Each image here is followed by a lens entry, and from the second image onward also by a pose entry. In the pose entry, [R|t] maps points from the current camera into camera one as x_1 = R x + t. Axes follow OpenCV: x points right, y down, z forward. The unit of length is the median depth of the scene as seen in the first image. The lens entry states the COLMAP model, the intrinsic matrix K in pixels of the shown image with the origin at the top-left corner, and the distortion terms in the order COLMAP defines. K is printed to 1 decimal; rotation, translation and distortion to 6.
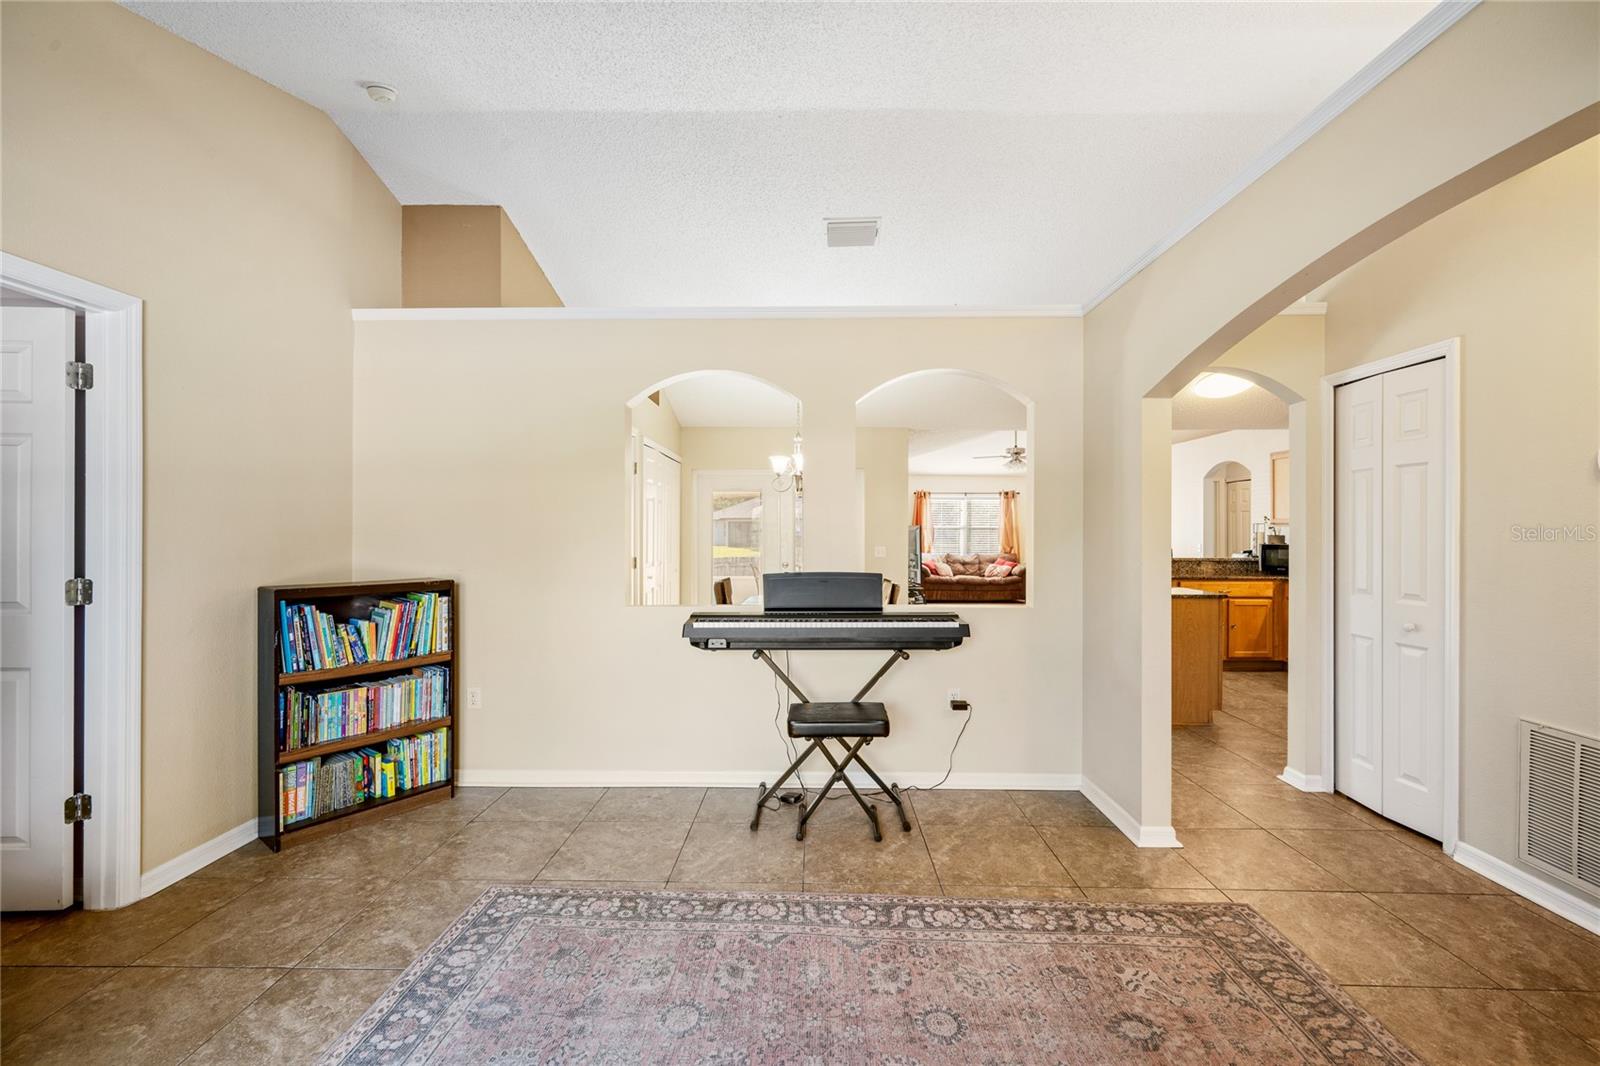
lens RADIAL K [[650.6, 0, 800.6], [0, 650.6, 528.7], [0, 0, 1]] dist [0.000497, -0.000875]
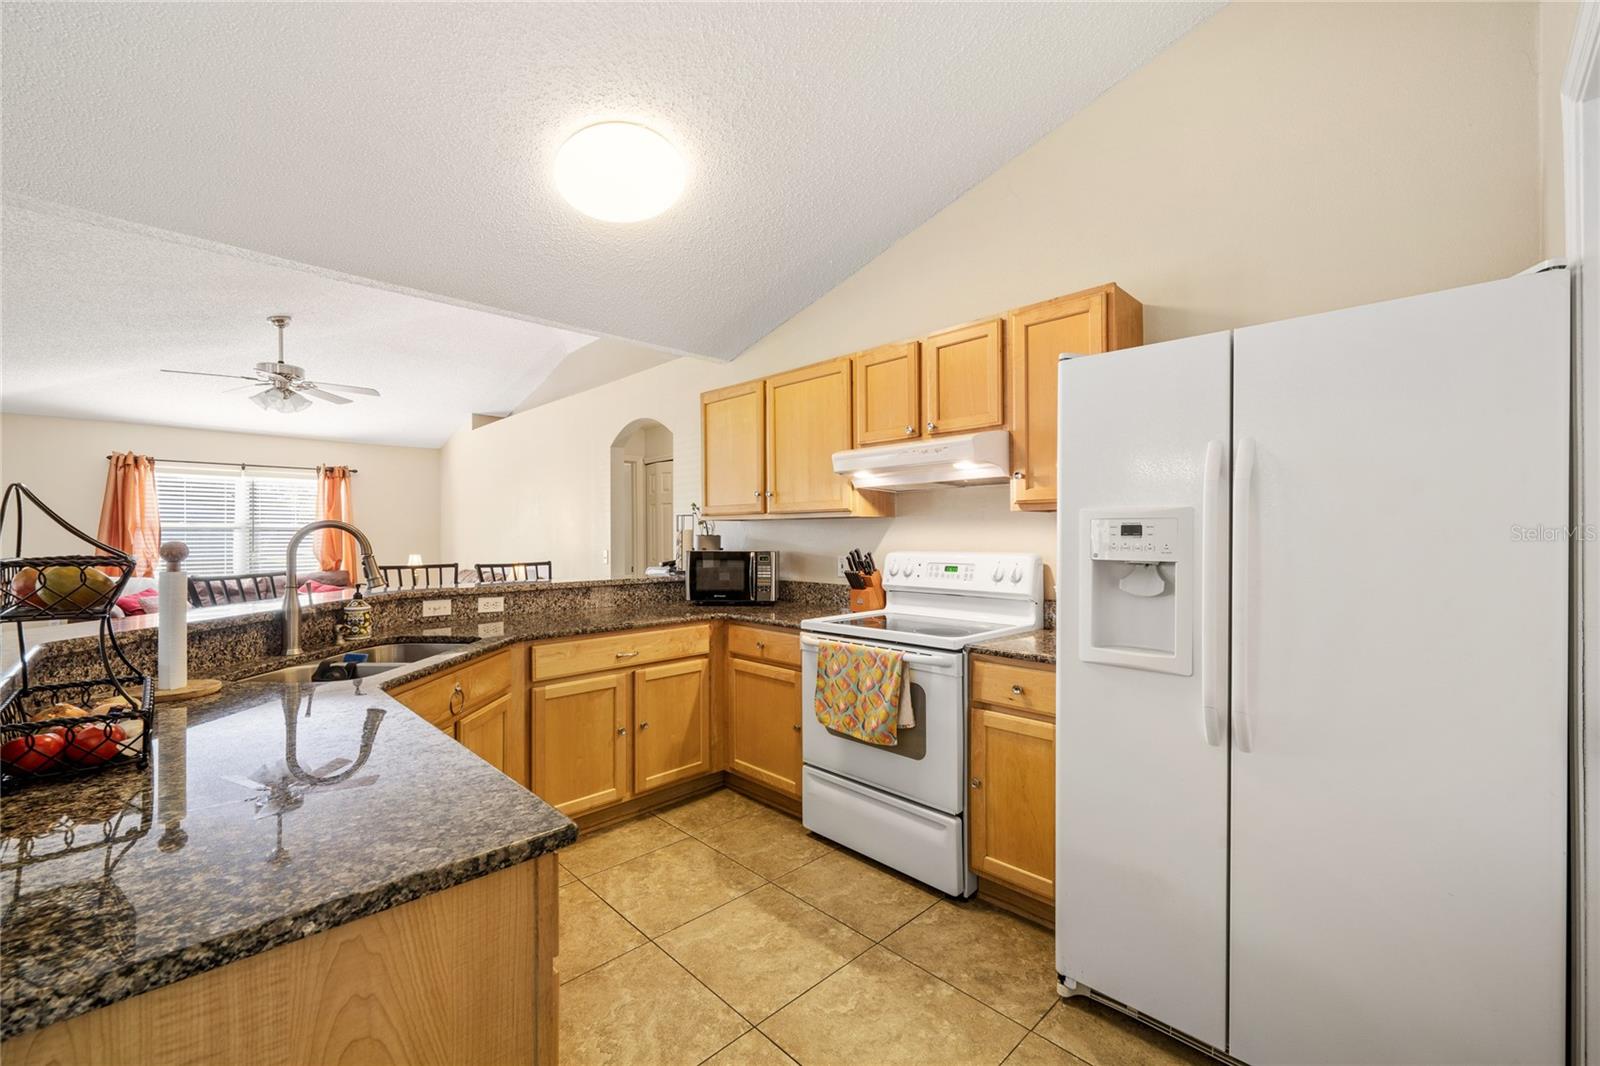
lens RADIAL K [[650.6, 0, 792.3], [0, 650.6, 534.8], [0, 0, 1]] dist [0.000497, -0.000875]
pose [[0.707402, -0.004845, 0.706795, 0.338066], [0.003153, 0.999988, 0.003699, 0.007114], [-0.706804, -0.000388, 0.707409, 0.487377]]
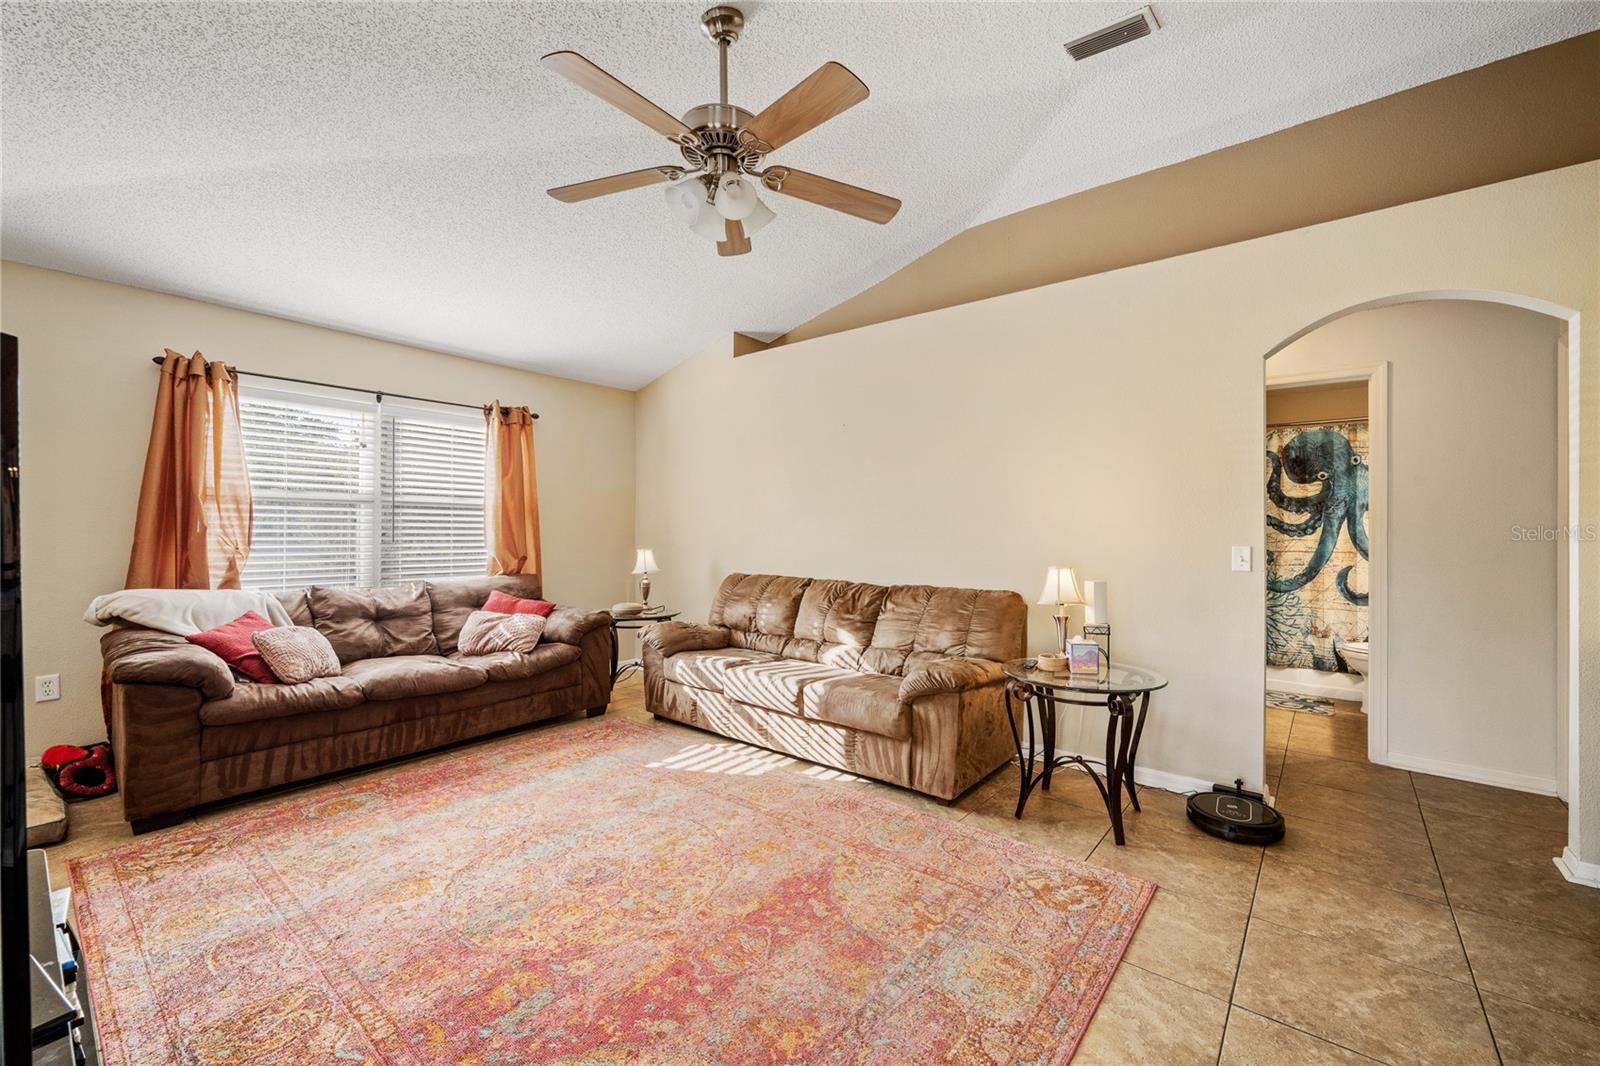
lens RADIAL K [[650.6, 0, 800.6], [0, 650.6, 531.7], [0, 0, 1]] dist [0.000497, -0.000875]
pose [[0.616072, 0.002189, 0.787687, 0.225409], [-0.006900, 0.999973, 0.002618, 0.019693], [-0.787660, -0.007048, 0.616070, 1.114637]]
